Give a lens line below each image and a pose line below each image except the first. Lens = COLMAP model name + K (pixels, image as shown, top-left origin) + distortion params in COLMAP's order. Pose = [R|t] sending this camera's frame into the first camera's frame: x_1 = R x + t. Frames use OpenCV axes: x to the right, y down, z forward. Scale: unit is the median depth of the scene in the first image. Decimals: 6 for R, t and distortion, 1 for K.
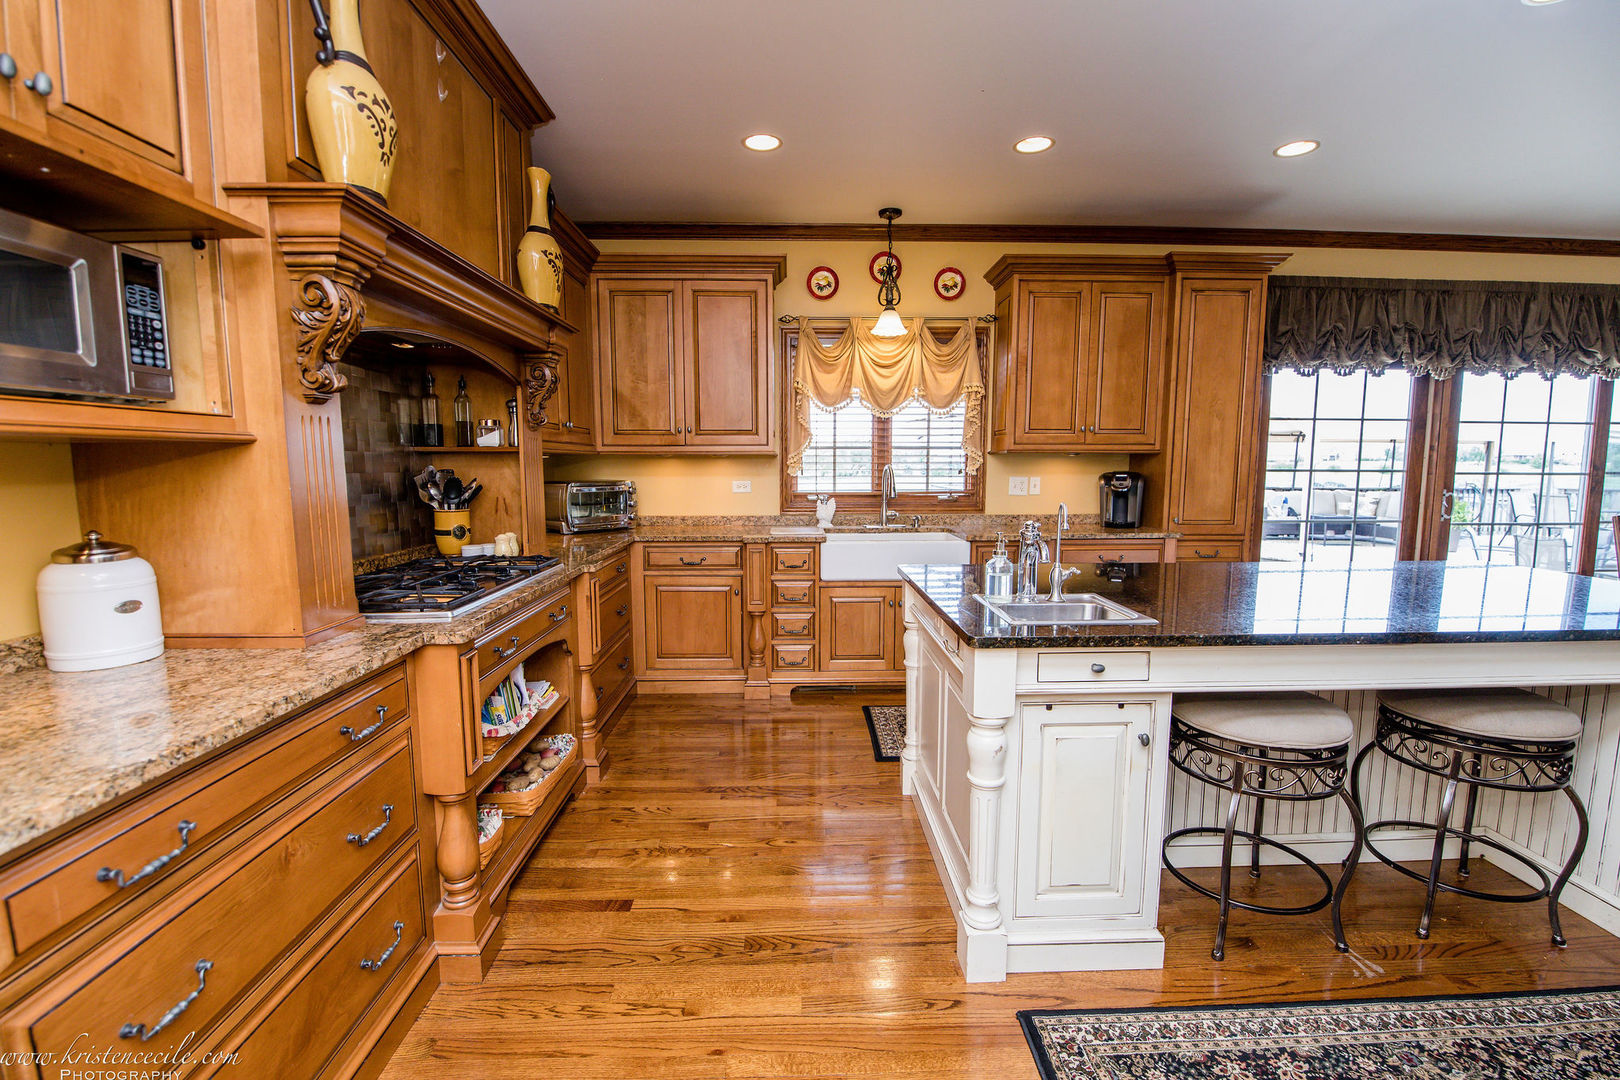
lens RADIAL K [[706.1, 0, 810.3], [0, 706.1, 549.9], [0, 0, 1]] dist [-0.013089, -0.004934]
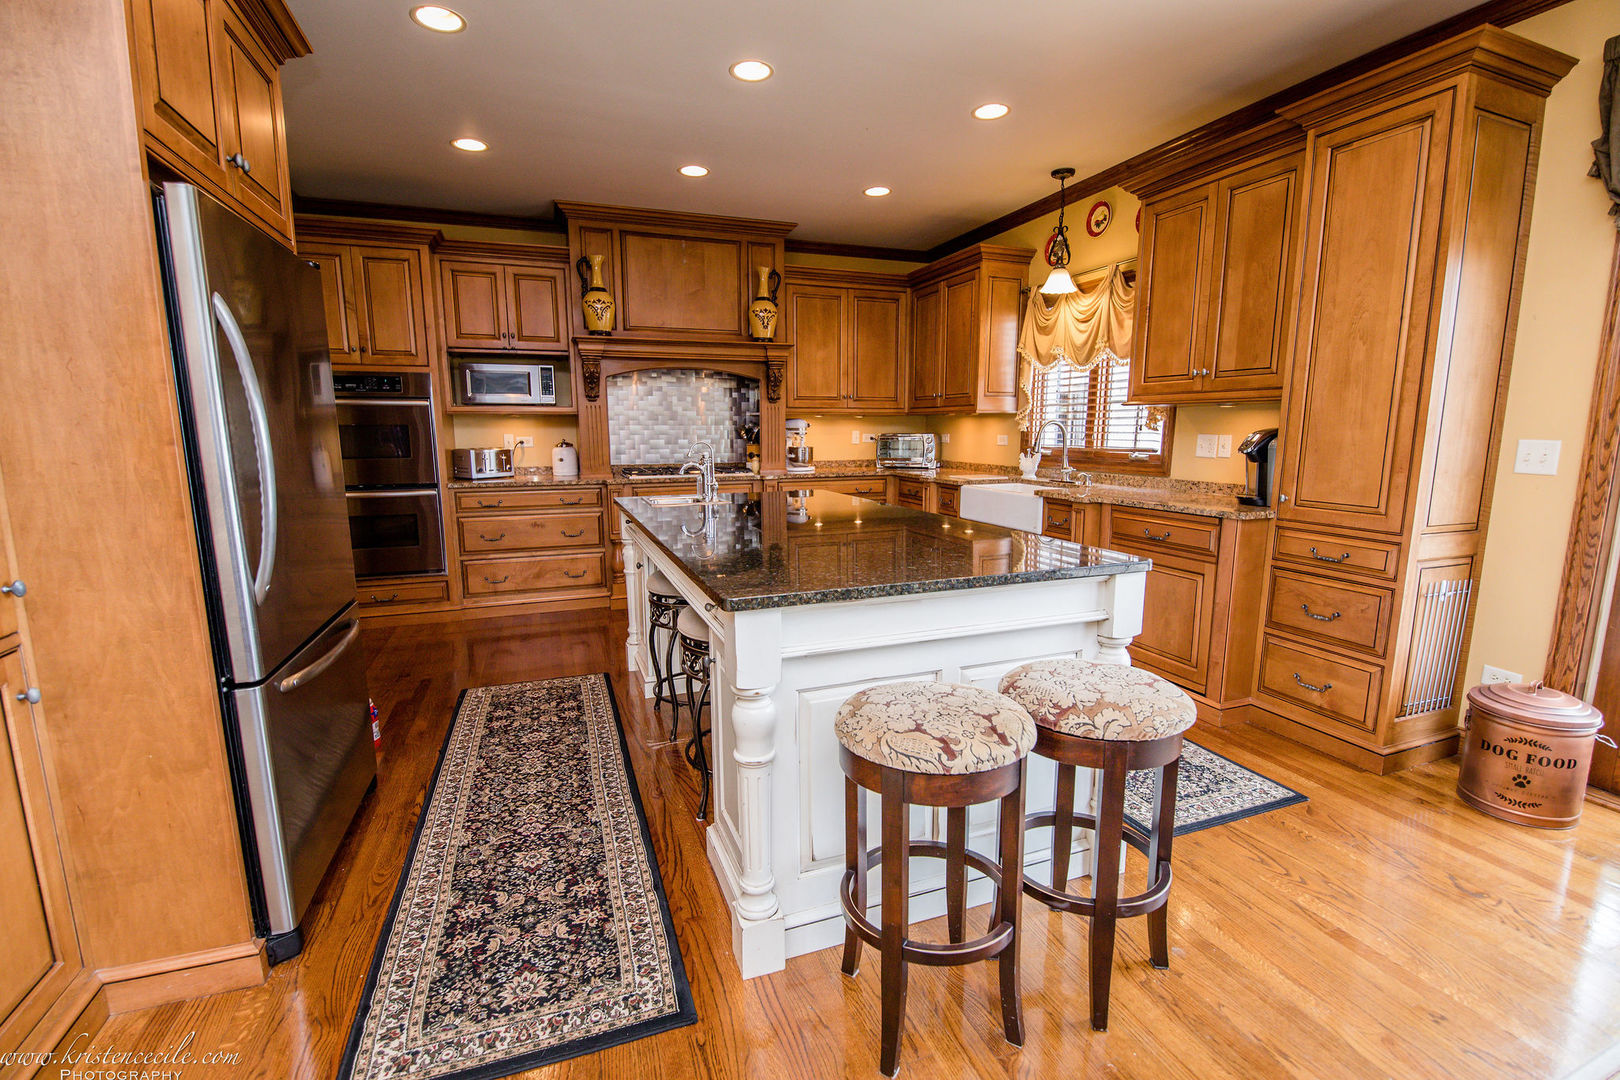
lens RADIAL K [[706.1, 0, 820.8], [0, 706.1, 550.2], [0, 0, 1]] dist [-0.013089, -0.004934]
pose [[0.332463, 0.159301, -0.929565, 0.963951], [-0.103420, 0.985846, 0.131958, -0.034707], [0.937429, 0.052265, 0.344232, 0.326361]]
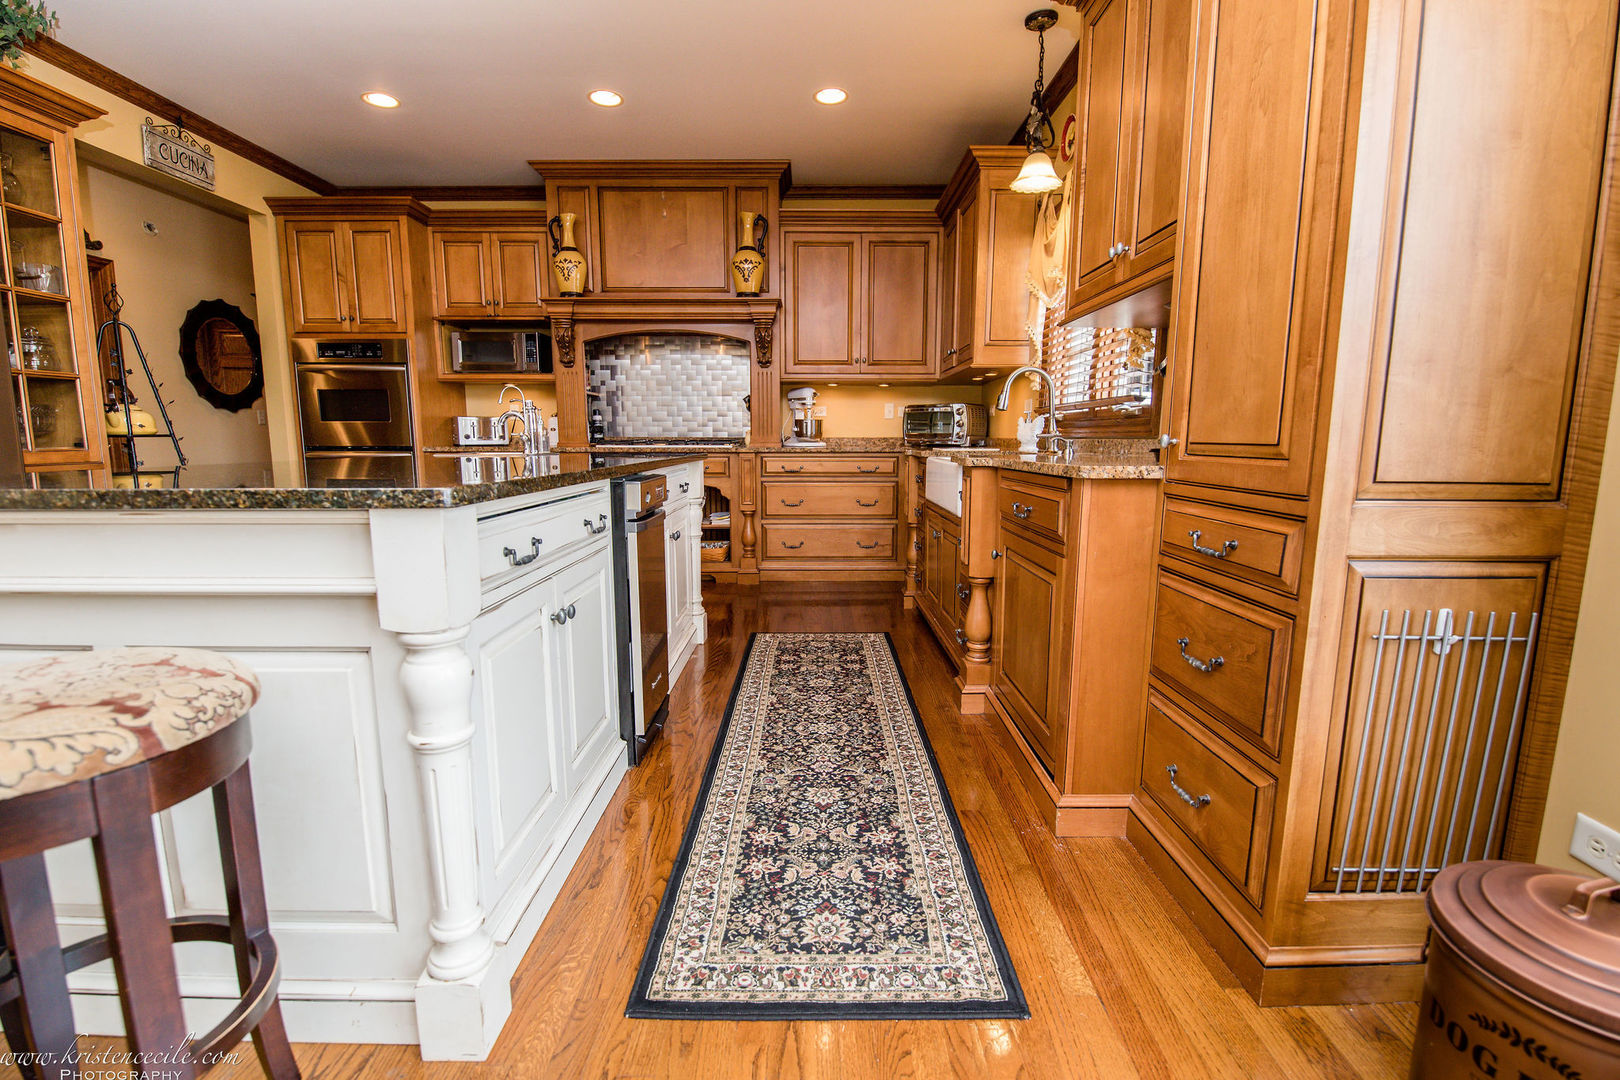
lens RADIAL K [[706.1, 0, 810.9], [0, 706.1, 538.2], [0, 0, 1]] dist [-0.013089, -0.004934]
pose [[-0.017215, 0.143109, -0.989557, 0.859673], [-0.114783, 0.982878, 0.144139, -0.023105], [0.993241, 0.116066, -0.000494, 0.769271]]
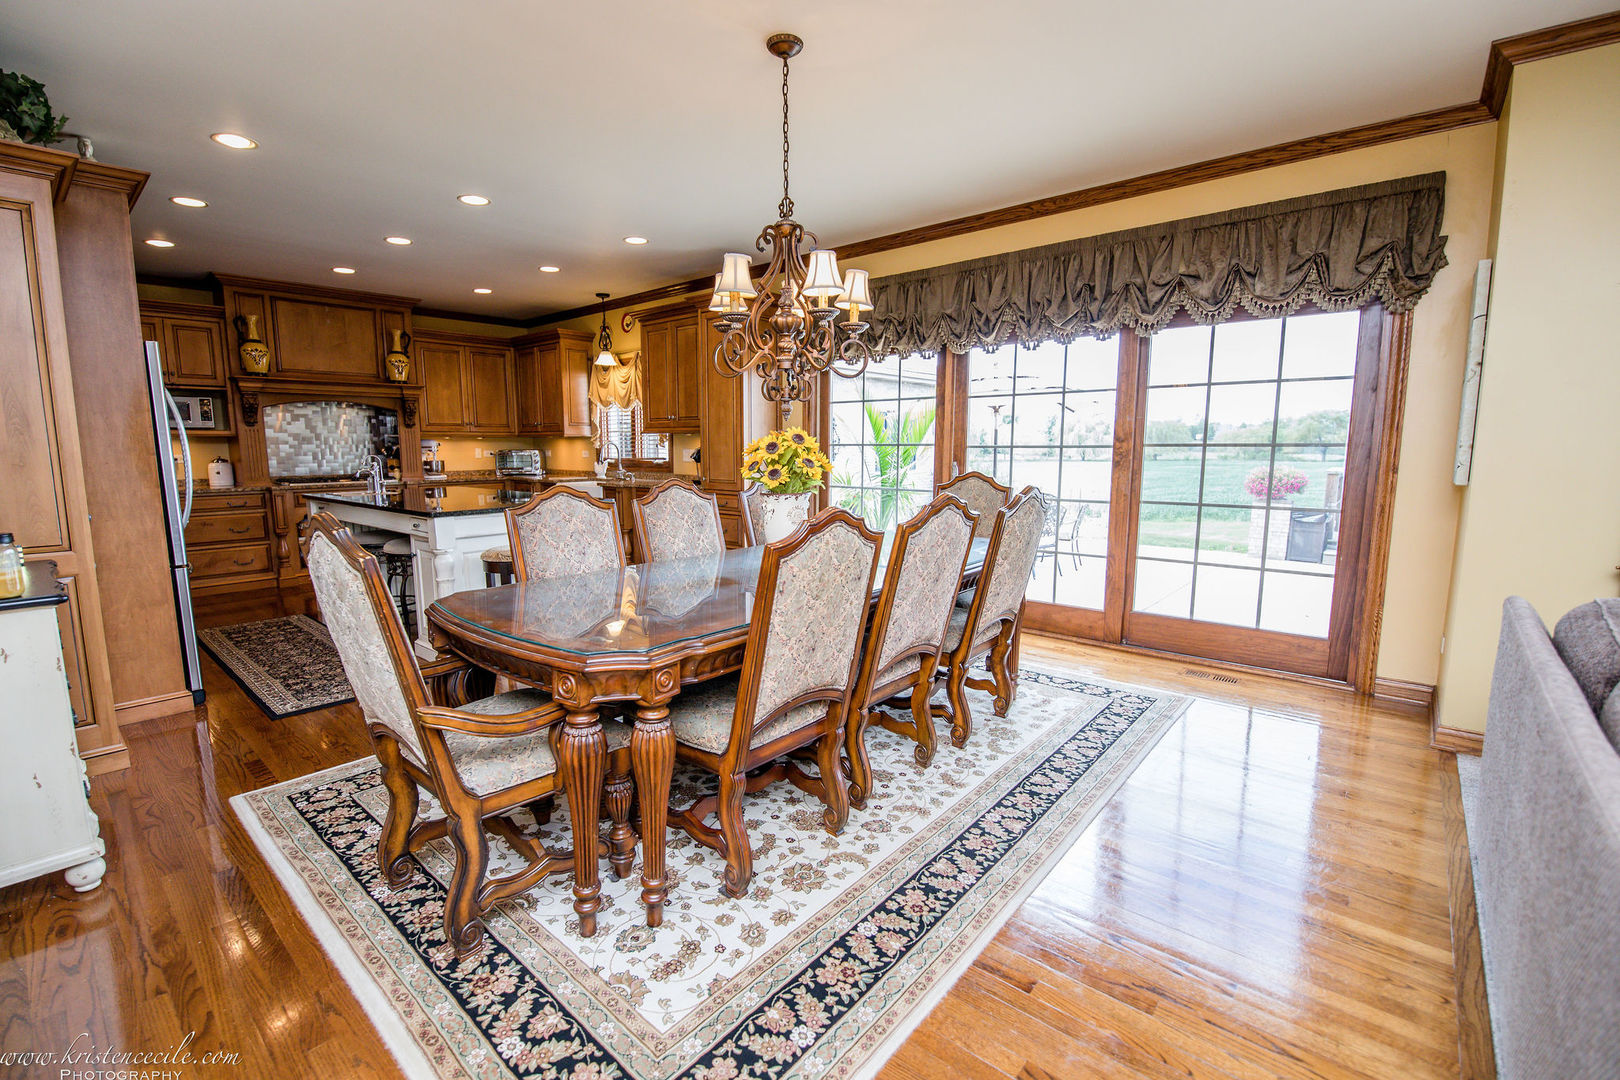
lens RADIAL K [[706.1, 0, 814.2], [0, 706.1, 545.2], [0, 0, 1]] dist [-0.013089, -0.004934]
pose [[0.740142, 0.092776, -0.666020, 1.586711], [-0.073013, 0.995669, 0.057557, -0.006846], [0.668475, 0.006027, 0.743710, 0.065753]]
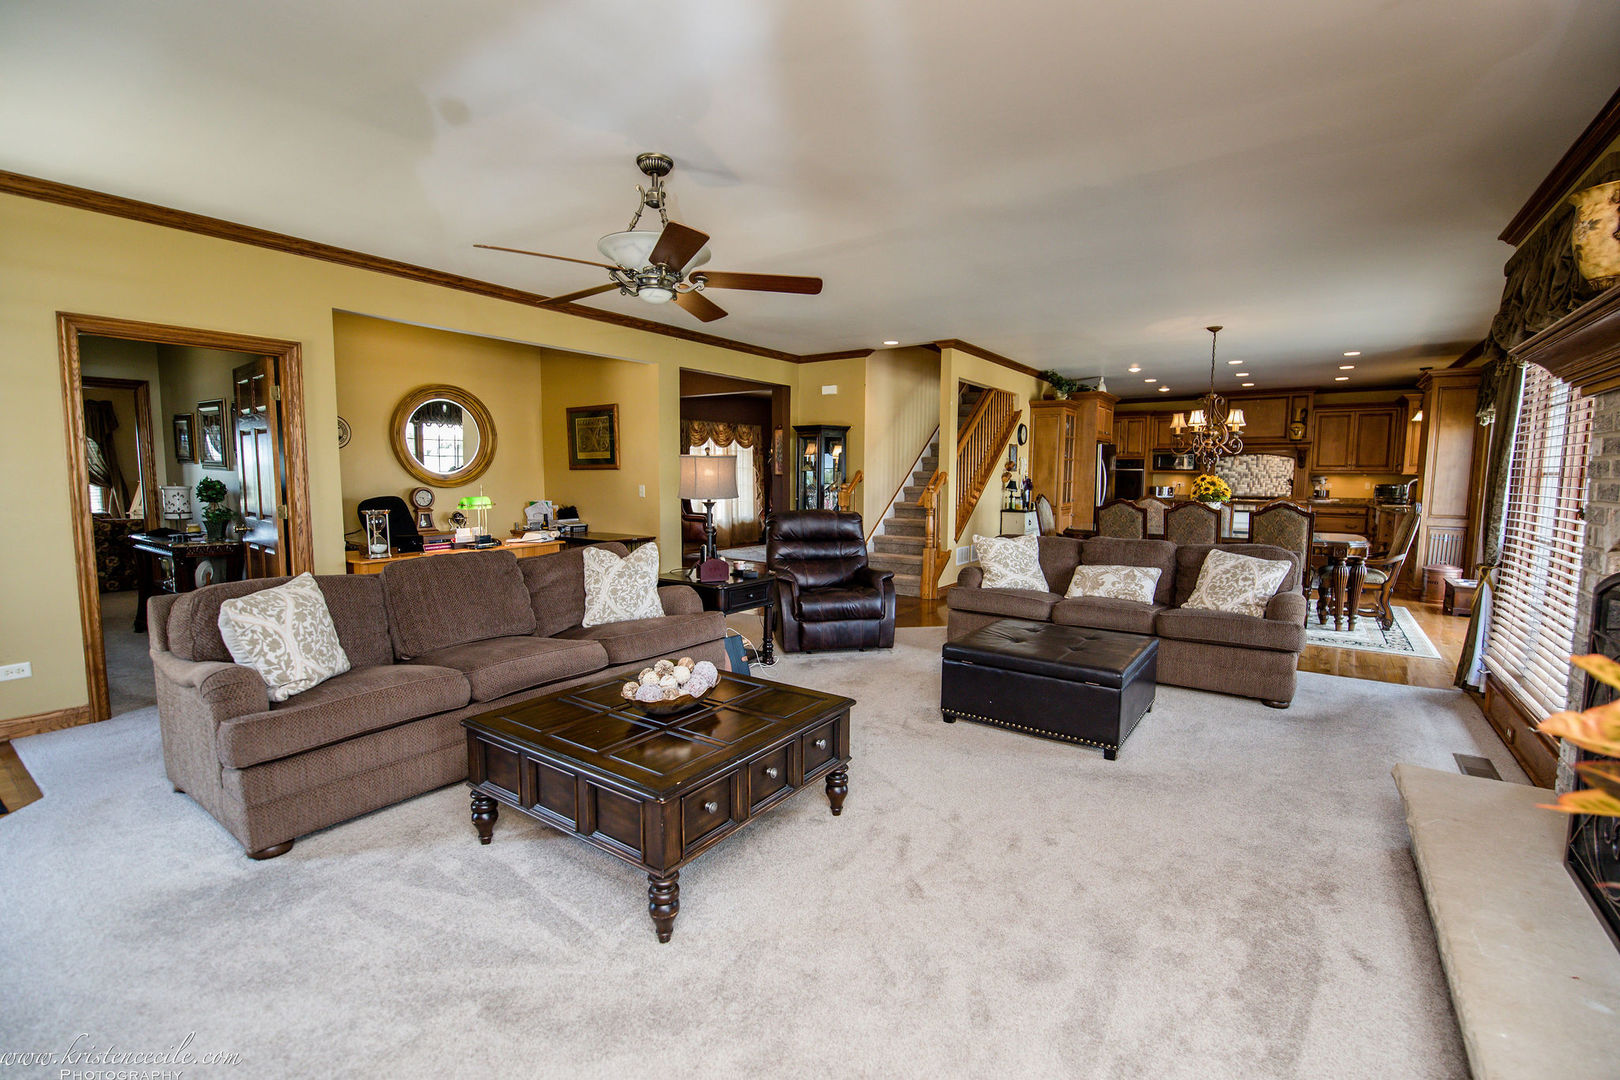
lens RADIAL K [[706.1, 0, 806.6], [0, 706.1, 543.4], [0, 0, 1]] dist [-0.013089, -0.004934]
pose [[-0.600486, 0.078181, -0.795804, 2.943248], [-0.094303, 0.981340, 0.167566, -0.108708], [0.794055, 0.175668, -0.581909, 0.769178]]
